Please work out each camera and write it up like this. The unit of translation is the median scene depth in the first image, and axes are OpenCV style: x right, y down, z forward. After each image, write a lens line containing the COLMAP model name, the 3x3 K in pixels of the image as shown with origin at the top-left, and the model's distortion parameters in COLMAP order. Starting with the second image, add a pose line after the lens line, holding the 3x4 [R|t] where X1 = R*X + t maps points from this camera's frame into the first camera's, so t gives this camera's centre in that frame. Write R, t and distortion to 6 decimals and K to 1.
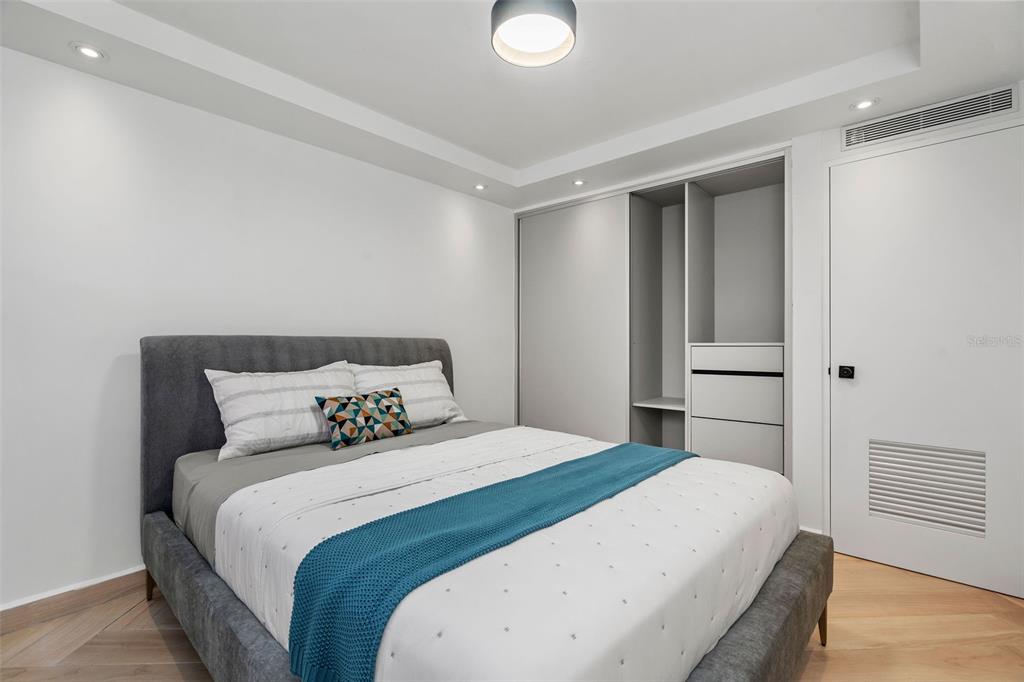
lens RADIAL K [[458.7, 0, 494.9], [0, 458.7, 346.5], [0, 0, 1]] dist [-0.007382, 0.001579]
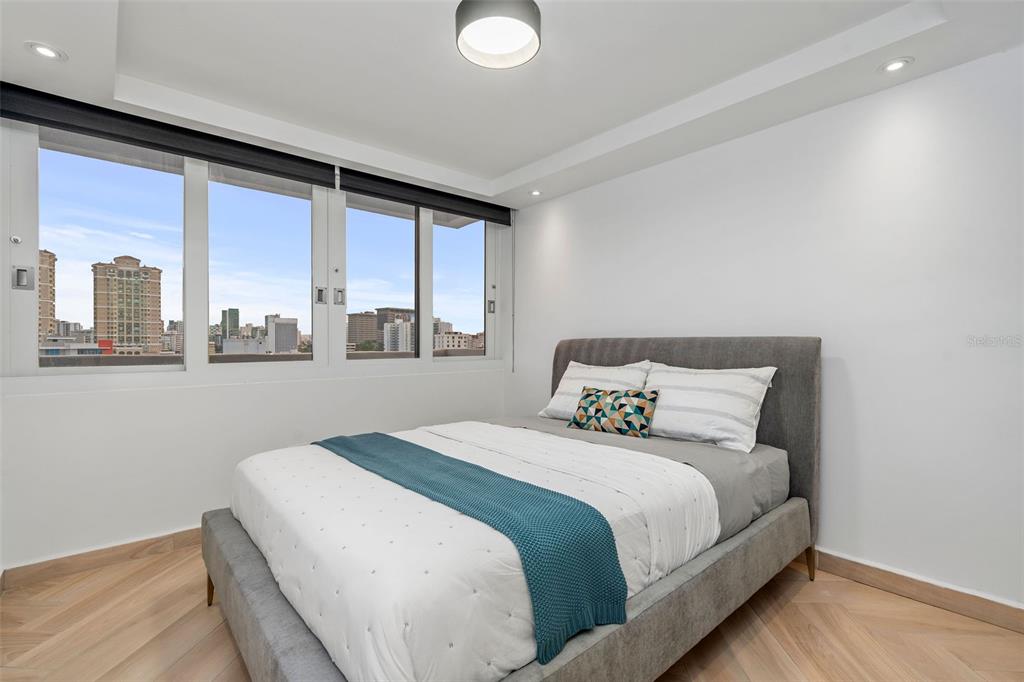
lens RADIAL K [[458.7, 0, 524.9], [0, 458.7, 345.8], [0, 0, 1]] dist [-0.007382, 0.001579]
pose [[-0.071638, 0.000547, -0.997431, 0.849781], [-0.003467, 0.999994, 0.000797, -0.002027], [0.997425, 0.003515, -0.071636, 0.889182]]
